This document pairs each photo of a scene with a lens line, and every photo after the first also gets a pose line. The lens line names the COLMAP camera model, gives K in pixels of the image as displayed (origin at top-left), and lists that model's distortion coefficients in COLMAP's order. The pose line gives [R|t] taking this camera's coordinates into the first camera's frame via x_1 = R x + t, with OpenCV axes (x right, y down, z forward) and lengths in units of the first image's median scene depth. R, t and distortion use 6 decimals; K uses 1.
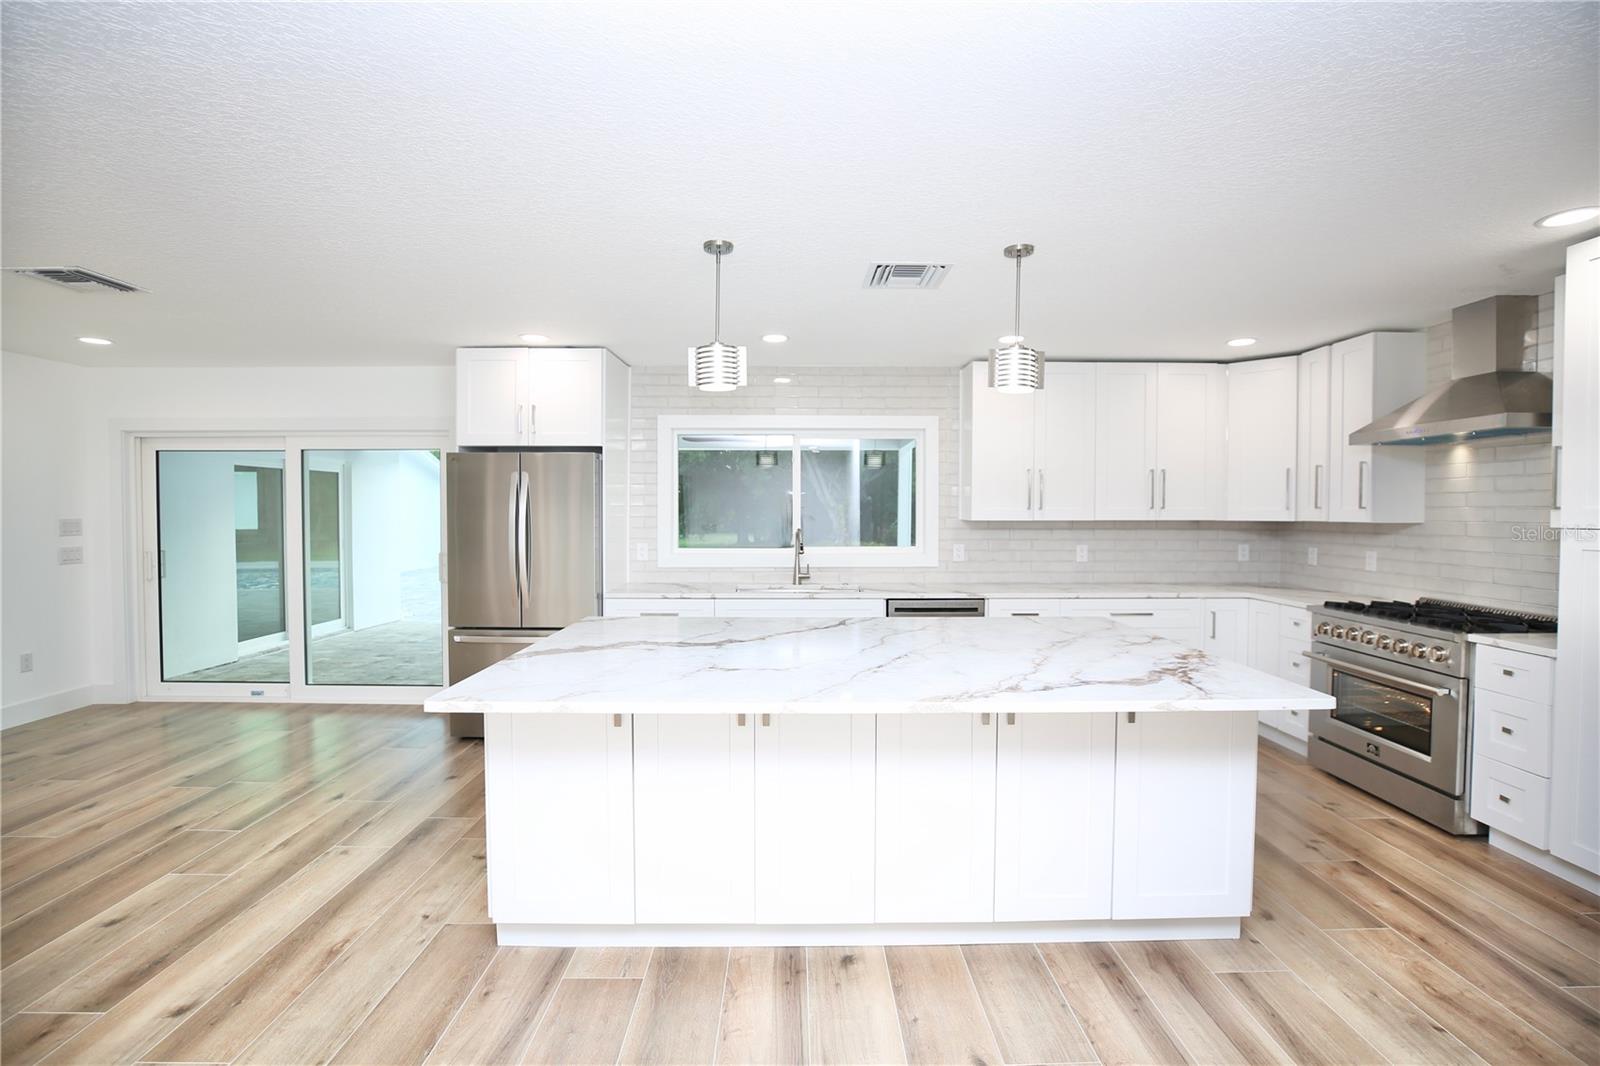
lens RADIAL K [[725.2, 0, 805.7], [0, 725.2, 533.7], [0, 0, 1]] dist [-0.042076, 0.010998]
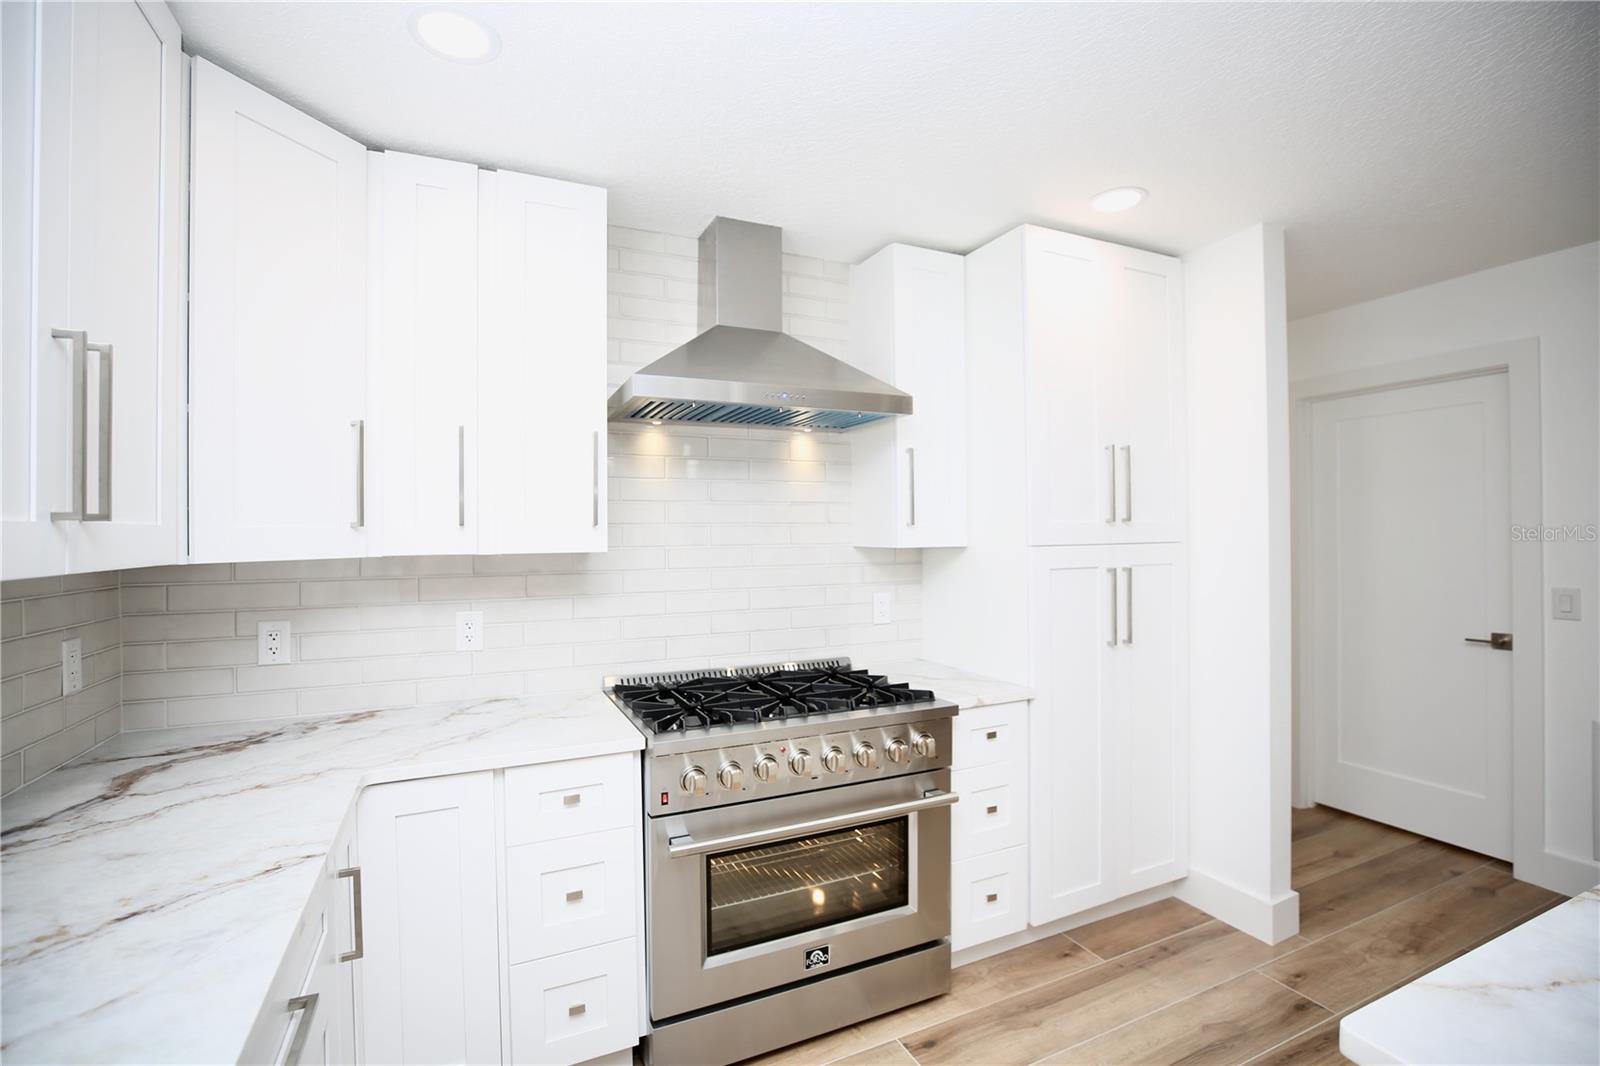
lens RADIAL K [[725.2, 0, 794.7], [0, 725.2, 533.2], [0, 0, 1]] dist [-0.042076, 0.010998]
pose [[-0.399436, 0.010084, 0.916706, 0.240107], [0.043863, 0.999005, 0.008124, -0.026396], [-0.915711, 0.043454, -0.399481, 1.008532]]
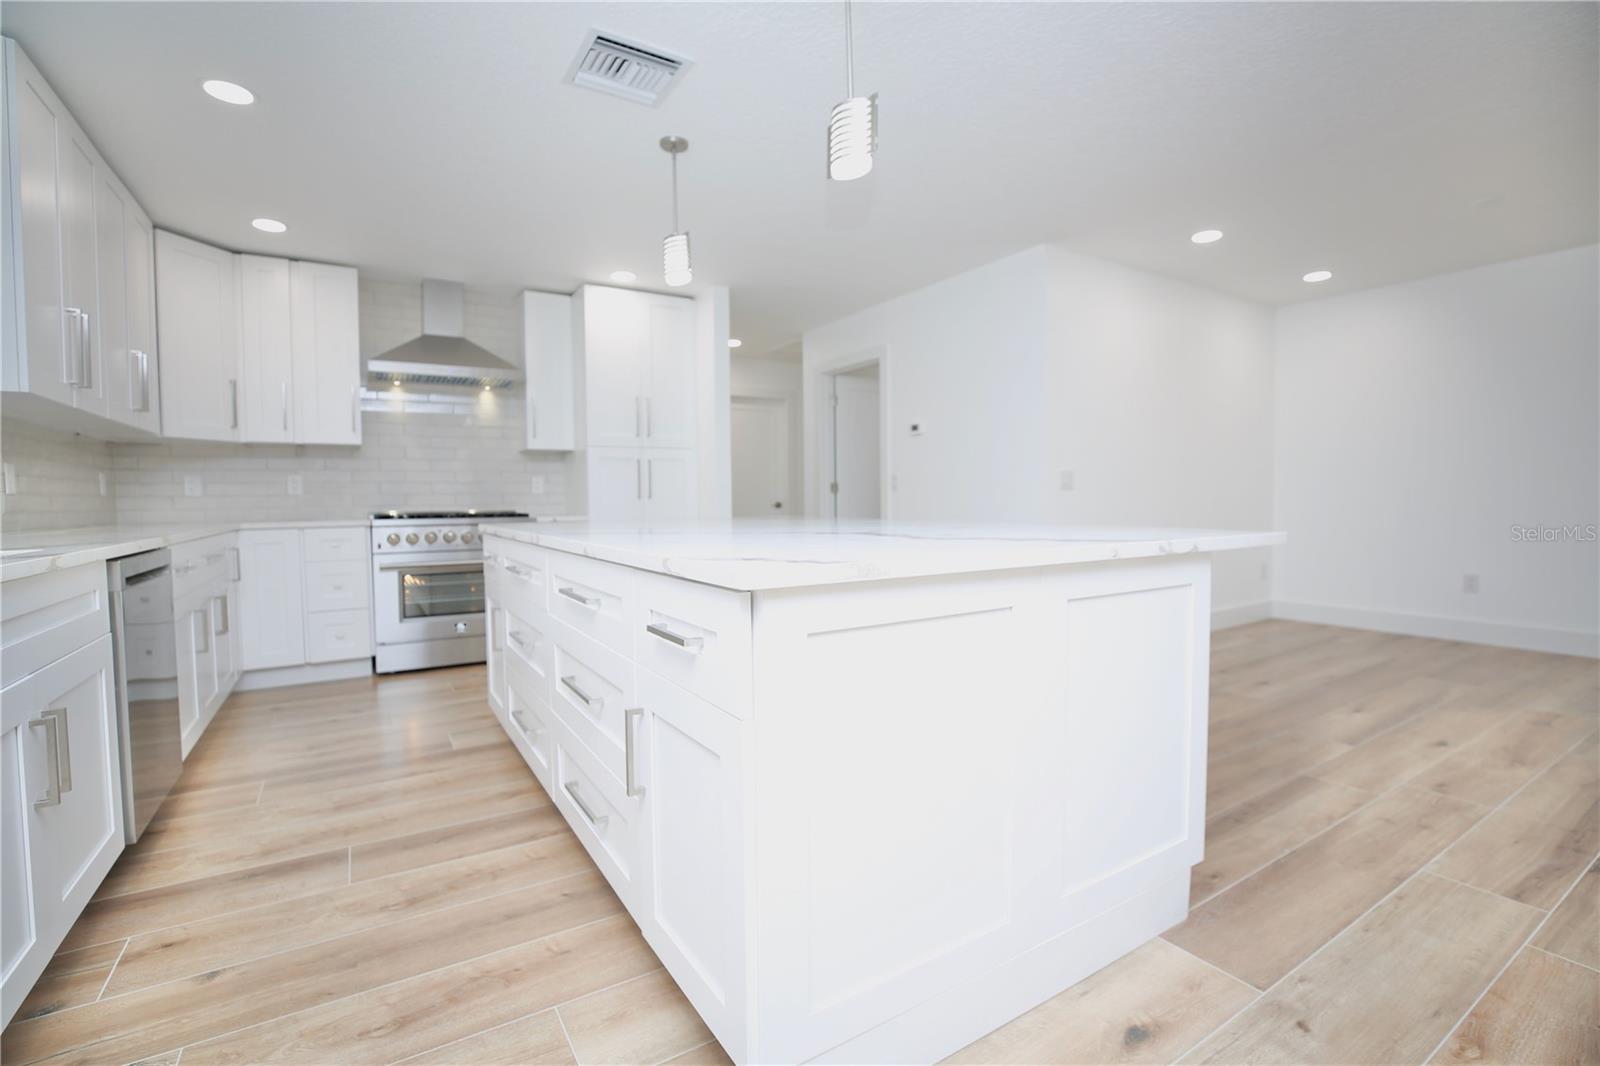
lens RADIAL K [[725.2, 0, 796.9], [0, 725.2, 529.6], [0, 0, 1]] dist [-0.042076, 0.010998]
pose [[-0.513481, -0.034135, 0.857422, -0.459314], [0.038153, 0.997312, 0.062553, 0.066786], [-0.857253, 0.064833, -0.510798, 0.926241]]
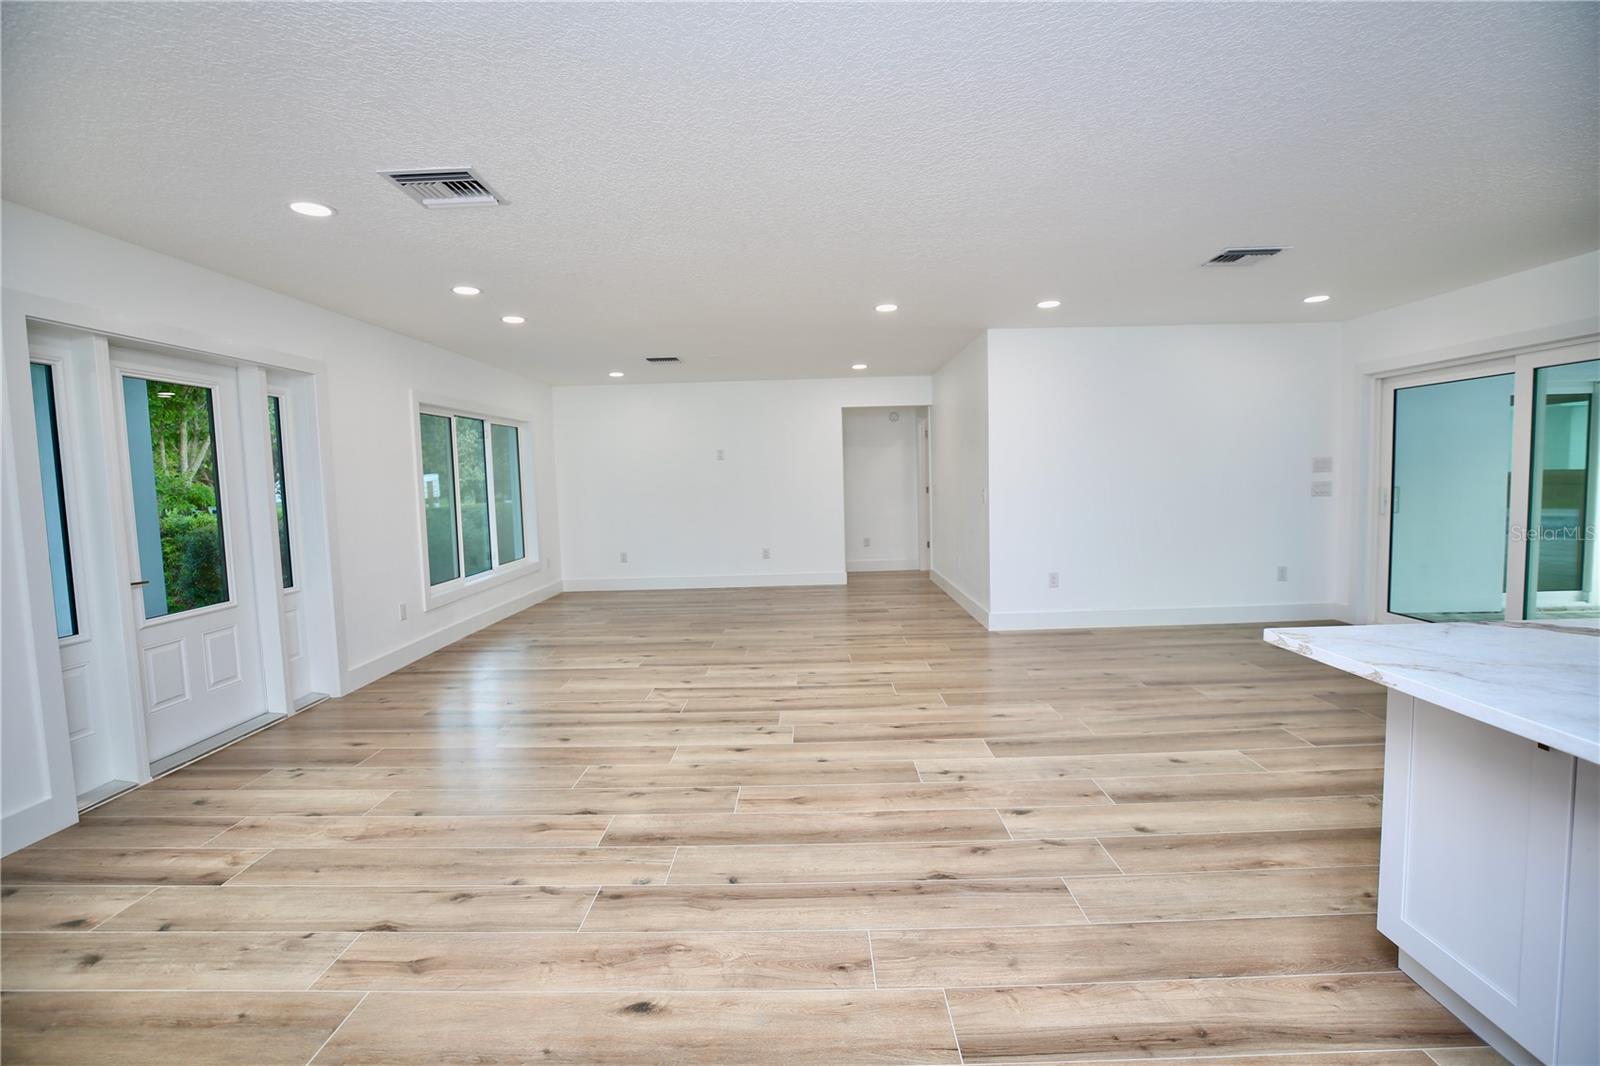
lens RADIAL K [[725.2, 0, 799.3], [0, 725.2, 533.5], [0, 0, 1]] dist [-0.042076, 0.010998]
pose [[-0.026247, 0.081438, -0.996333, 0.183021], [-0.006927, 0.996637, 0.081645, 0.016779], [0.999631, 0.009044, -0.025595, 0.186223]]
